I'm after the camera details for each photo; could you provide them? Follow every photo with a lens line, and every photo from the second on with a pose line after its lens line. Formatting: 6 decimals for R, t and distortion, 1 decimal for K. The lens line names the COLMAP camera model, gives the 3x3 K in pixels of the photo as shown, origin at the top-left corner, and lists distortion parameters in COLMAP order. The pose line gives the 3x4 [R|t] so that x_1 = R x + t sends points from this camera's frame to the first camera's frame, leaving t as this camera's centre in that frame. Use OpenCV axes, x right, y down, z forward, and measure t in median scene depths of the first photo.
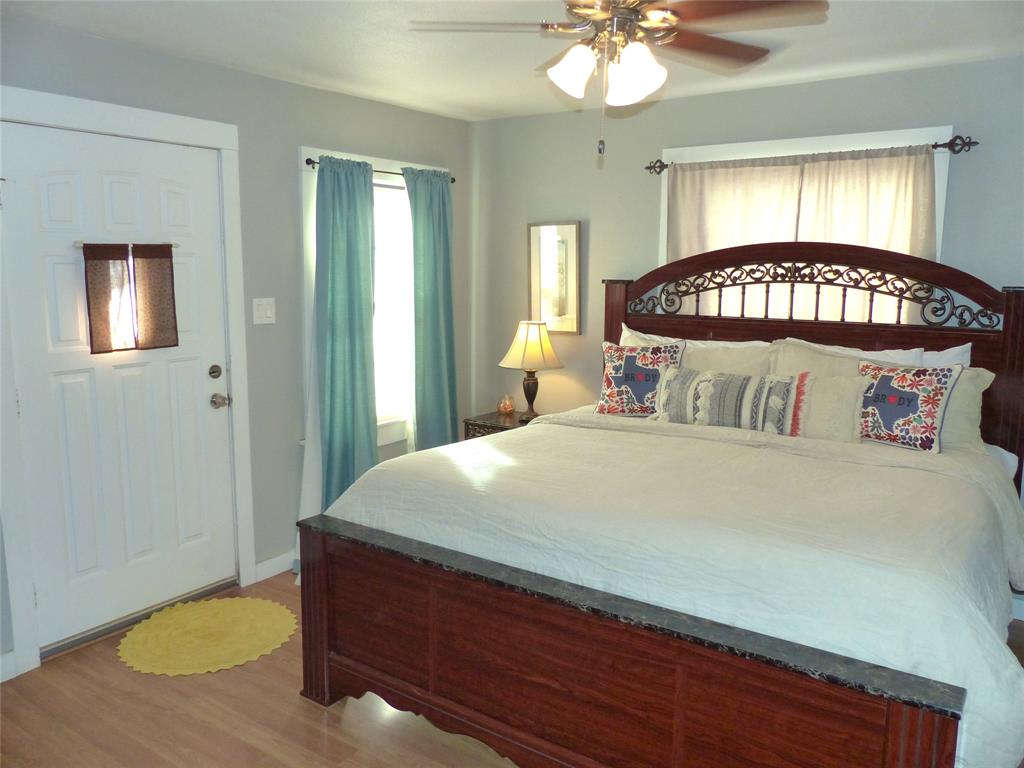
lens RADIAL K [[787.0, 0, 512.0], [0, 787.0, 384.0], [0, 0, 1]] dist [-0.005199, 0.002112]
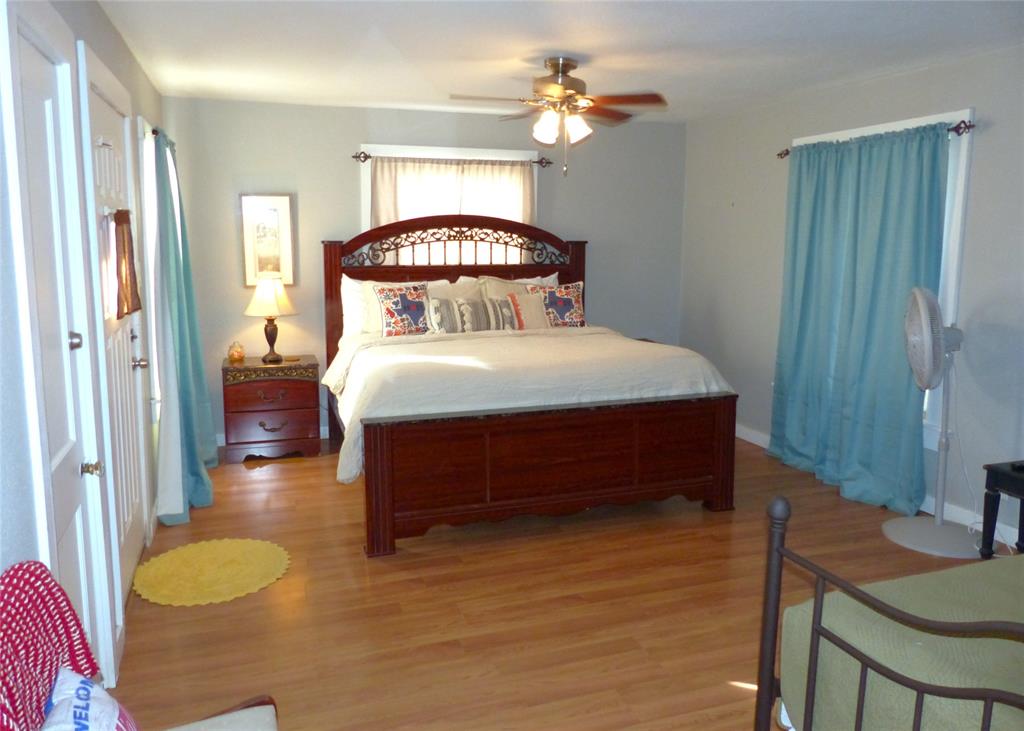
lens RADIAL K [[793.8, 0, 512.0], [0, 793.8, 365.5], [0, 0, 1]] dist [-0.035121, 0.000742]
pose [[0.582848, -0.135406, 0.801220, -0.872946], [0.121876, 0.989432, 0.078554, 0.004047], [-0.803390, 0.051864, 0.593191, 0.005402]]
